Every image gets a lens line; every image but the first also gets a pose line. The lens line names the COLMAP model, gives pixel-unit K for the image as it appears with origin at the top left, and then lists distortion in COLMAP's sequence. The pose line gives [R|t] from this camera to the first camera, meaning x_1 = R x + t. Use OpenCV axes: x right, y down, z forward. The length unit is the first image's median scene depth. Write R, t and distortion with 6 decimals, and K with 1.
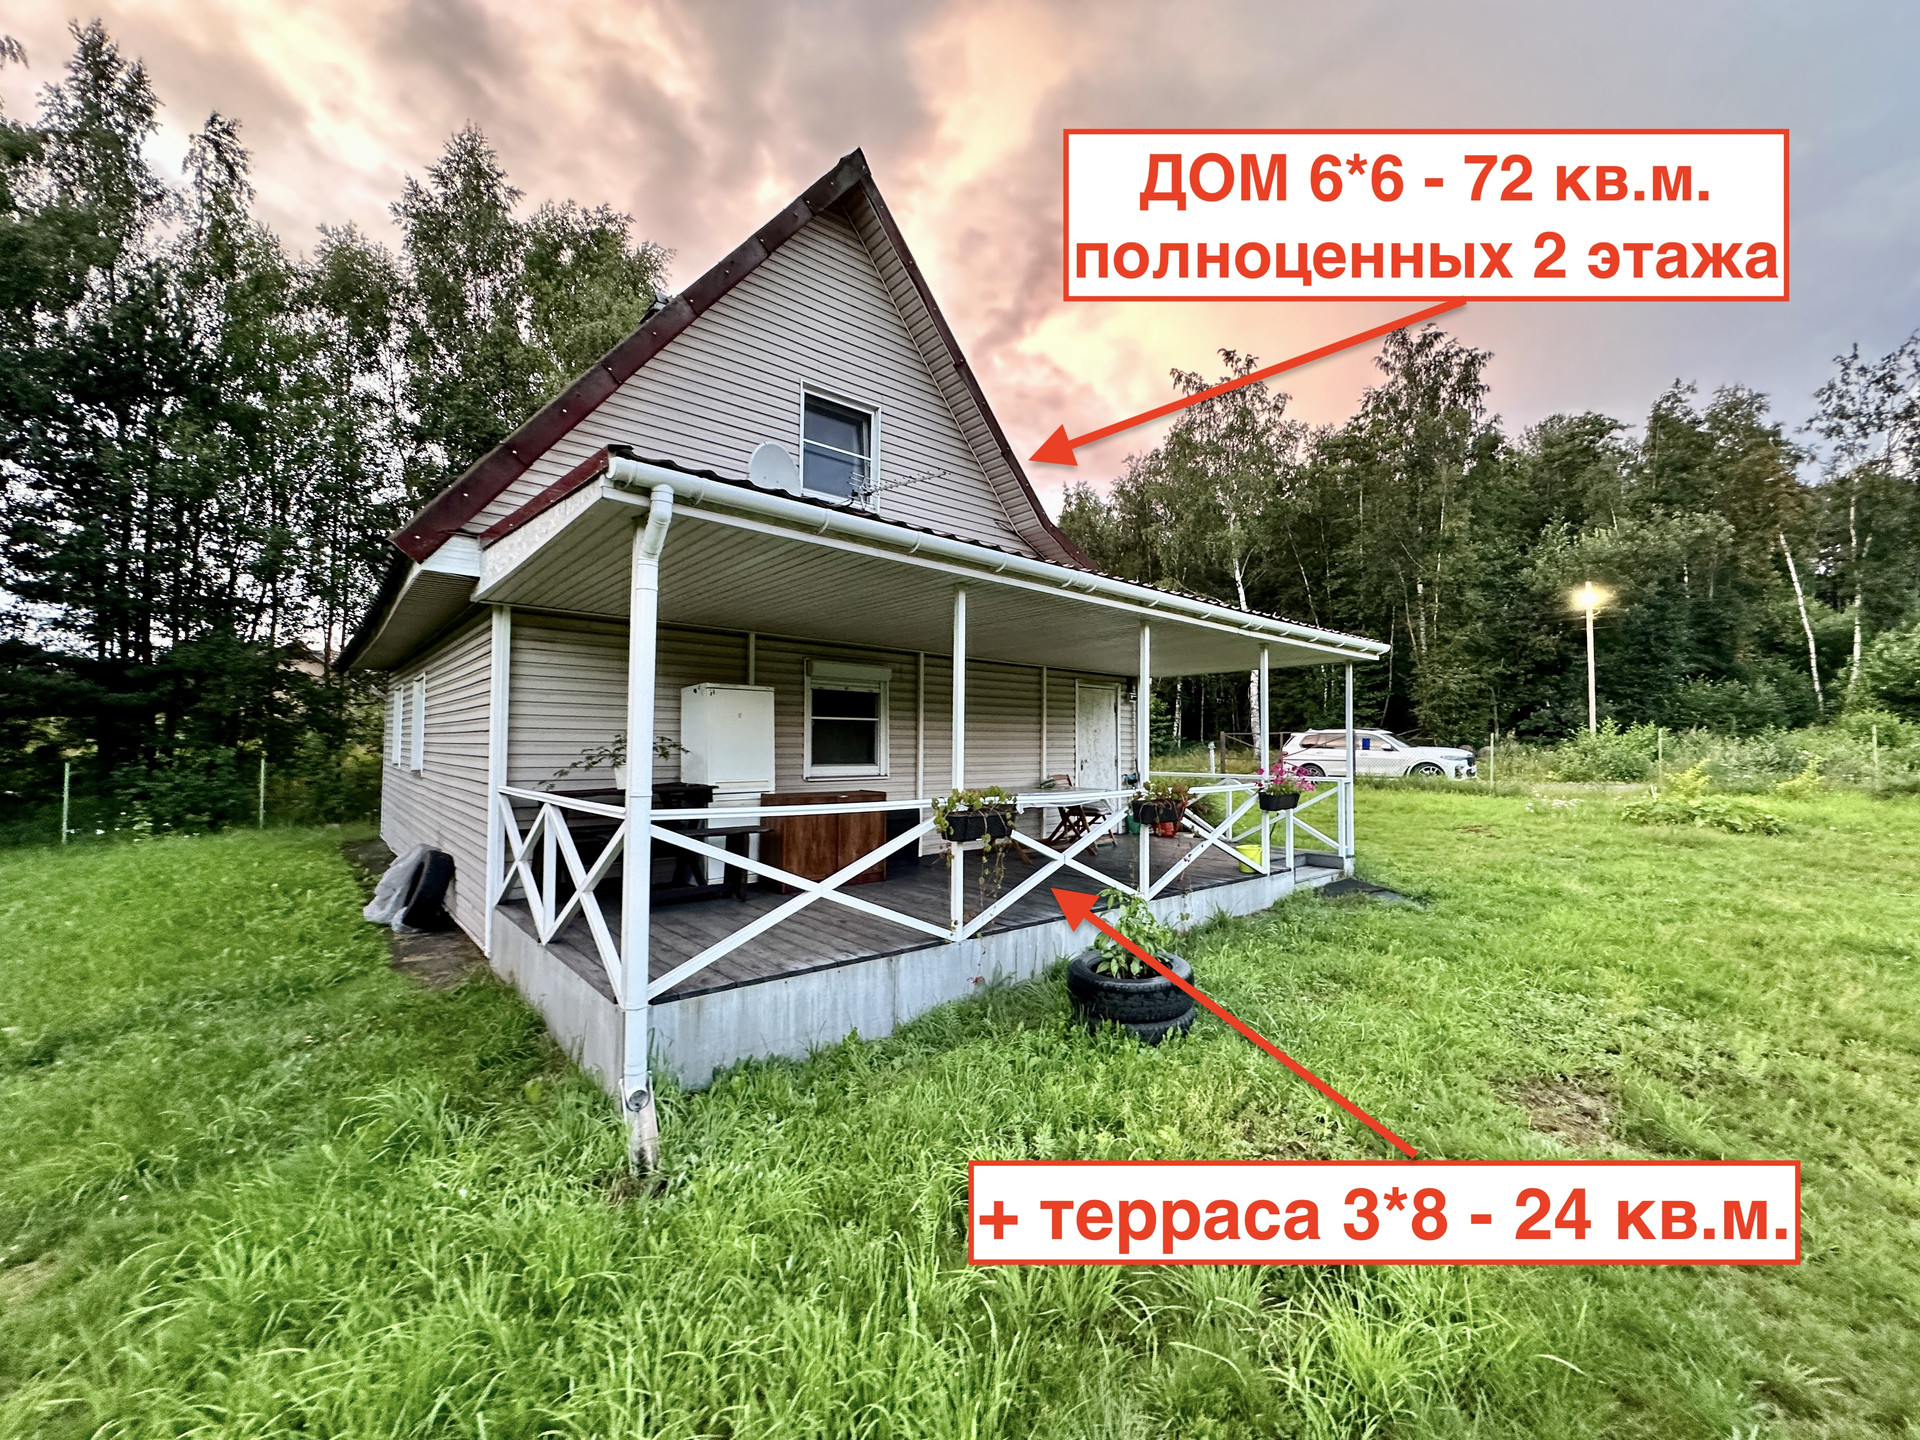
lens RADIAL K [[769.8, 0, 963.5], [0, 769.8, 719.8], [0, 0, 1]] dist [-0.000633, 0.000035]
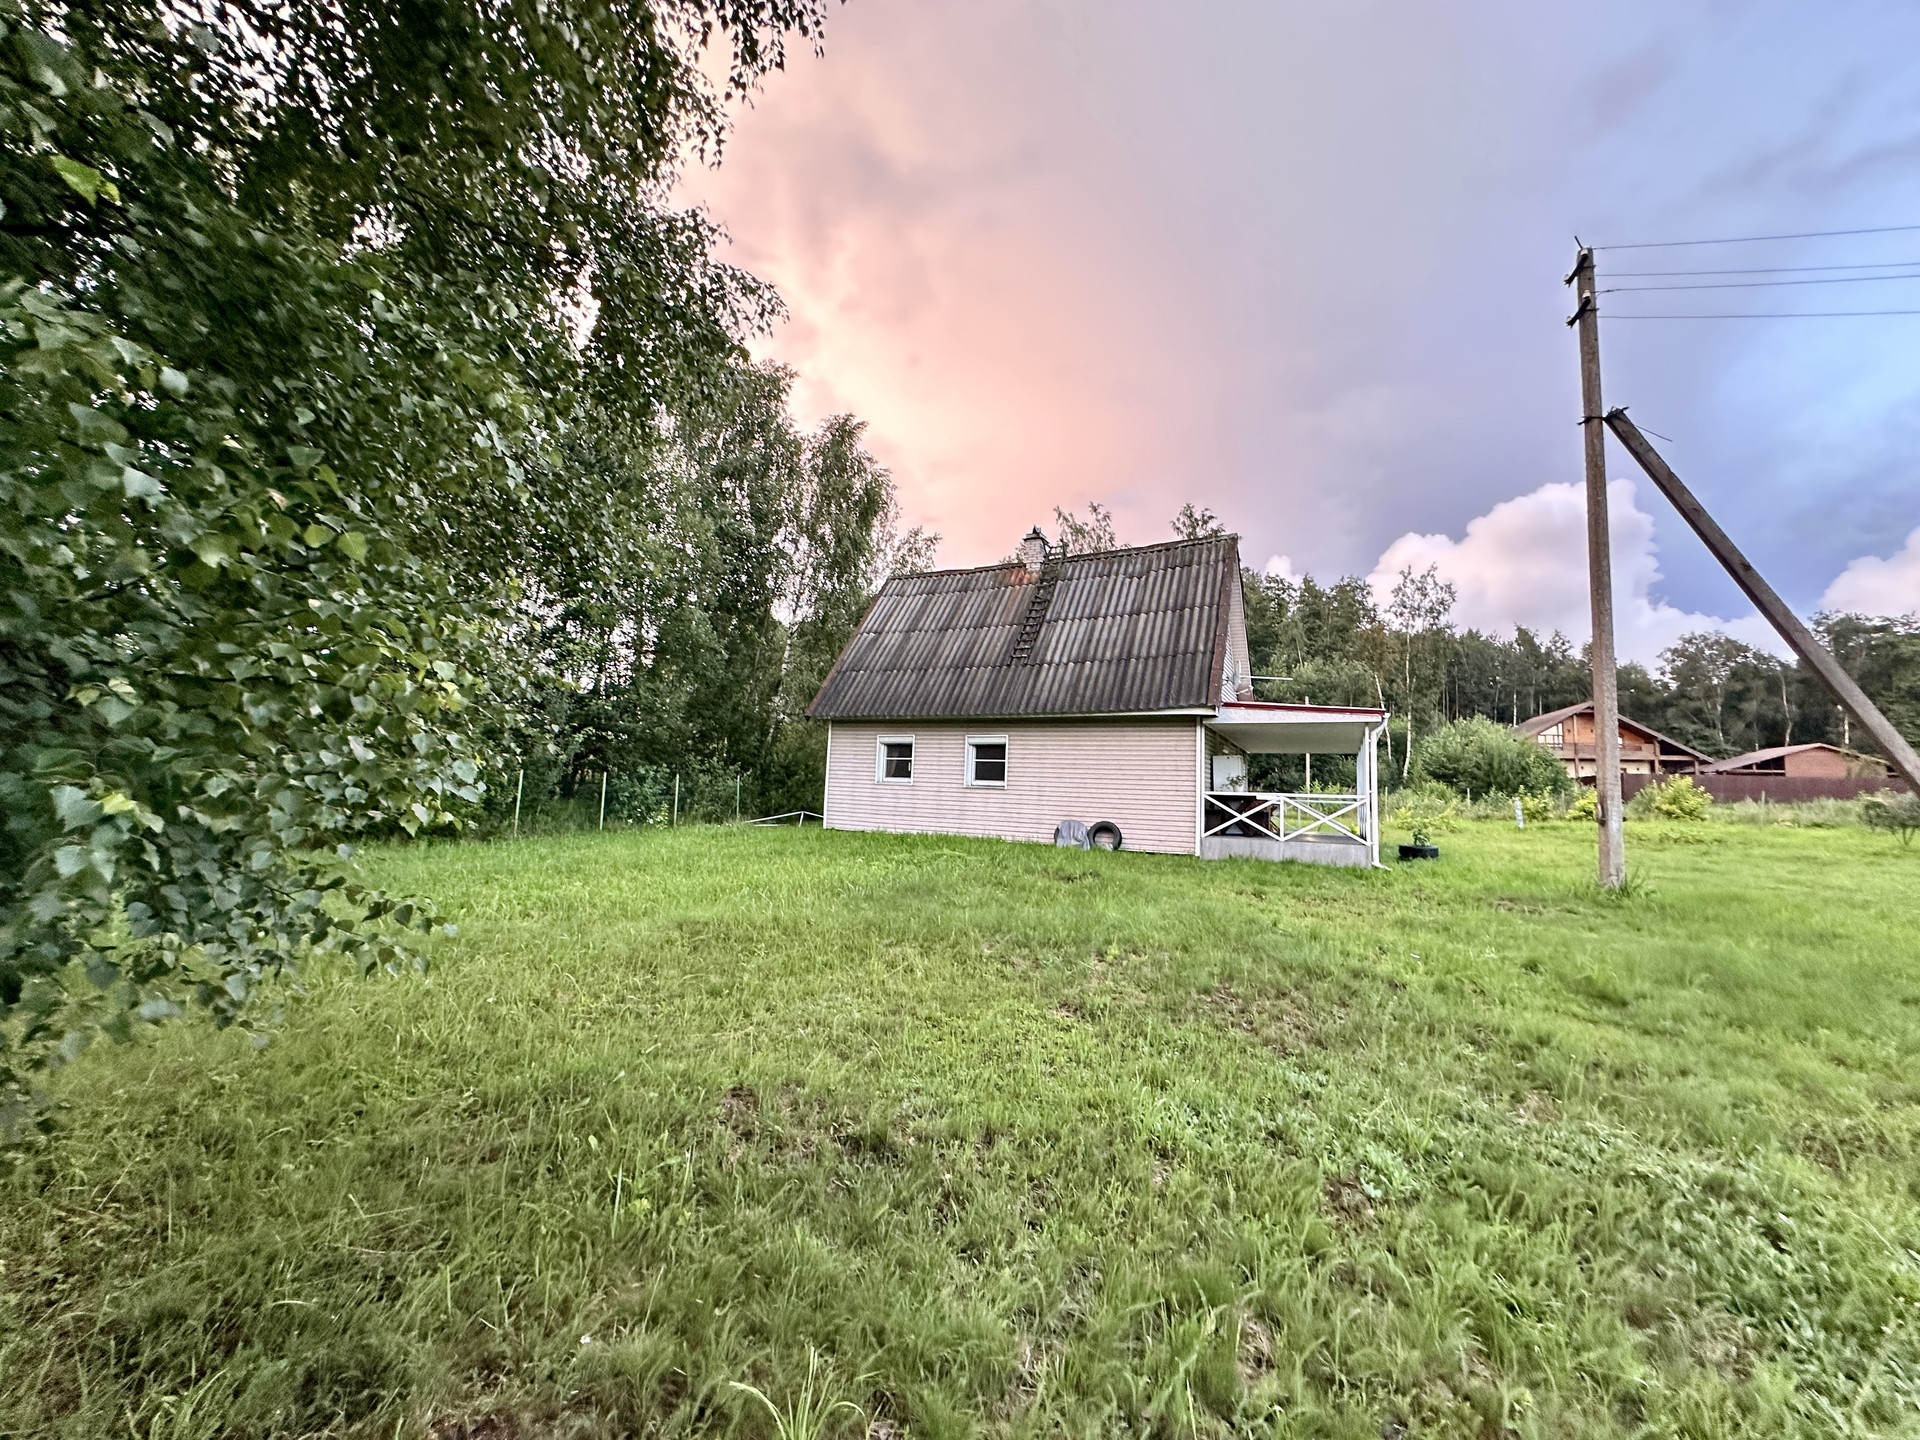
lens RADIAL K [[778.4, 0, 958.4], [0, 778.4, 714.9], [0, 0, 1]] dist [-0.000558, 0.001191]
pose [[0.922620, 0.068671, 0.379549, -0.484774], [-0.045309, 0.996506, -0.070158, 0.009306], [-0.383040, 0.047532, 0.922508, -0.237113]]
